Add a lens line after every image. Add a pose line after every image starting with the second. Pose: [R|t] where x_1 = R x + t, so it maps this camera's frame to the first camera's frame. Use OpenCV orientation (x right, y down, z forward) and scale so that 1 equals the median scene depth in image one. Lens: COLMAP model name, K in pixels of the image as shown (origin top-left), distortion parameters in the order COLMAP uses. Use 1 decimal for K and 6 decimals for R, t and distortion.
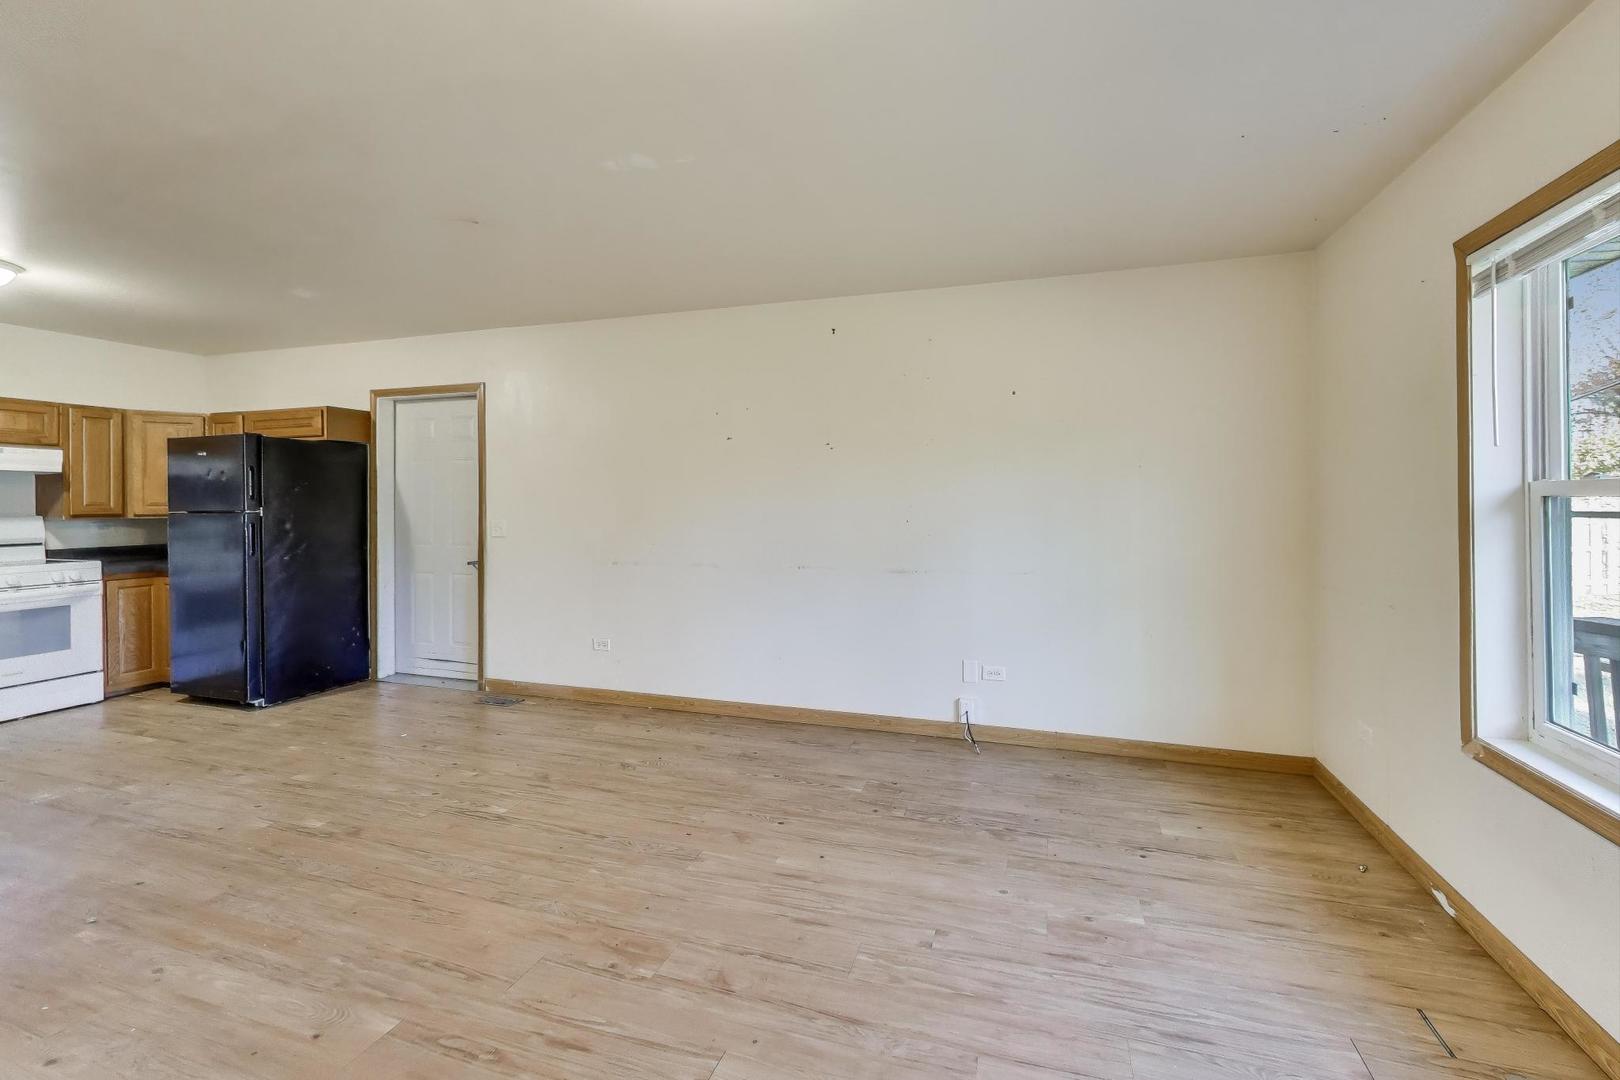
lens RADIAL K [[648.9, 0, 808.6], [0, 648.9, 494.0], [0, 0, 1]] dist [-0.000098, -0.000098]
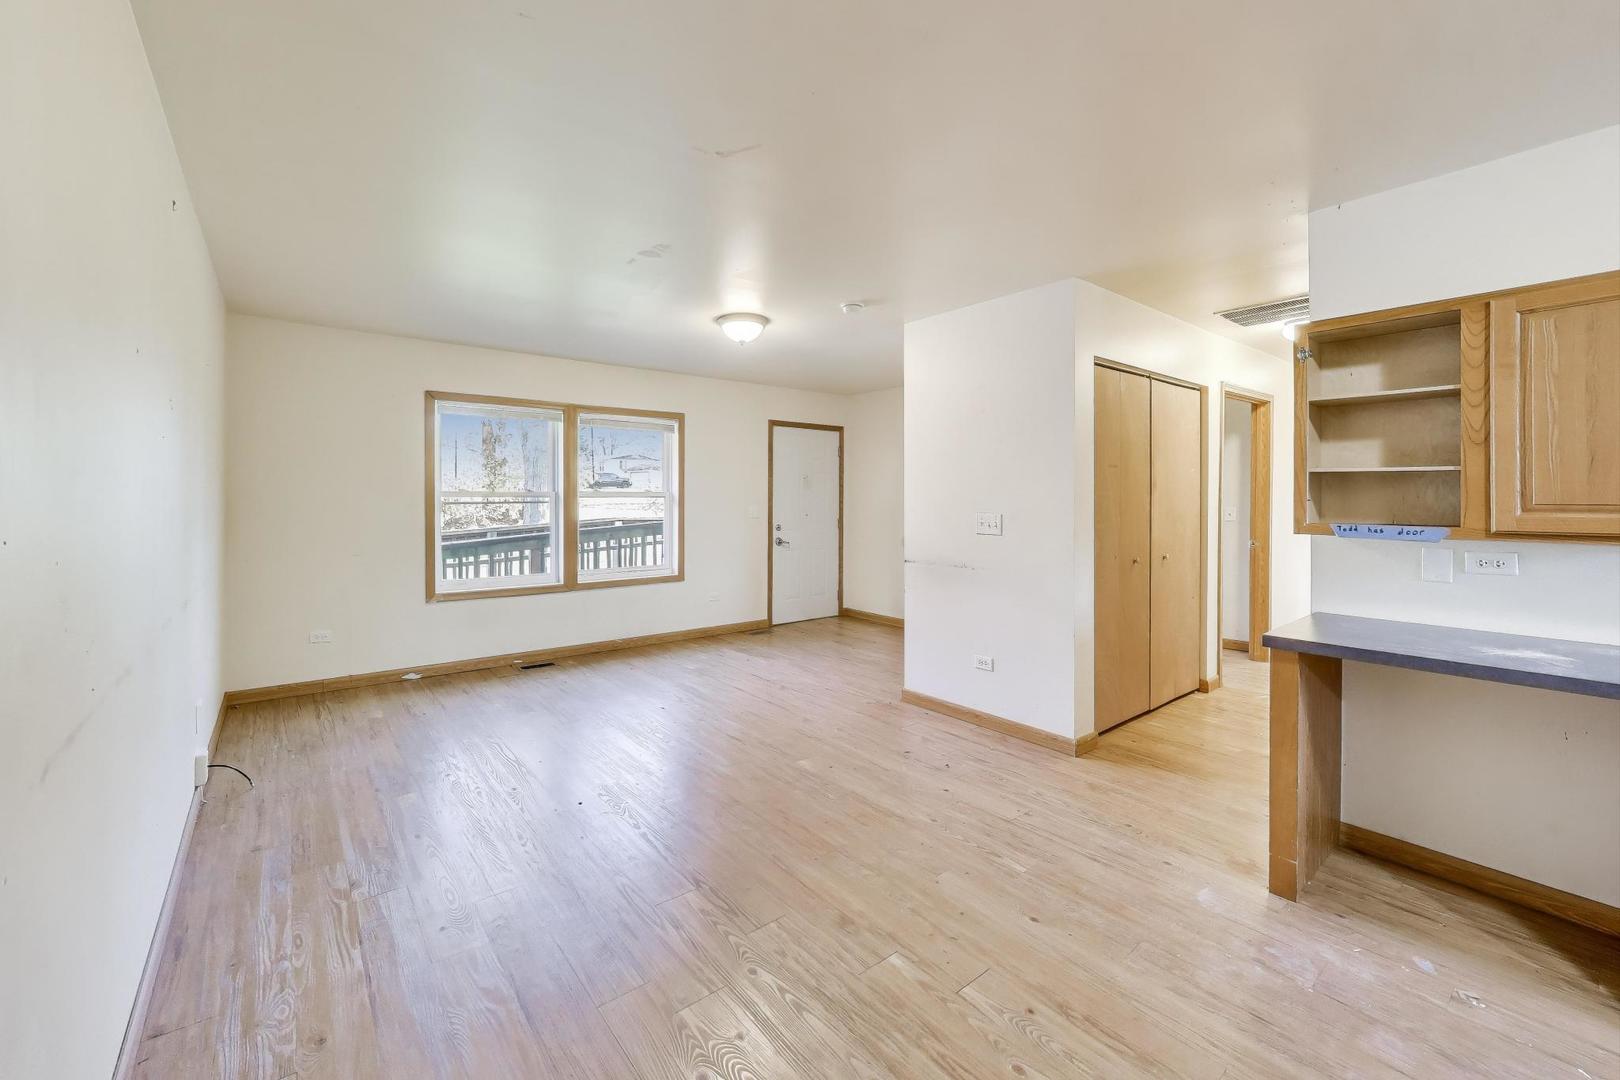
lens RADIAL K [[648.9, 0, 808.6], [0, 648.9, 494.0], [0, 0, 1]] dist [-0.000098, -0.000098]
pose [[-0.859056, 0.001756, 0.511878, -1.192290], [0.000161, 0.999995, -0.003160, -0.011094], [-0.511881, -0.002632, -0.859052, 1.909185]]
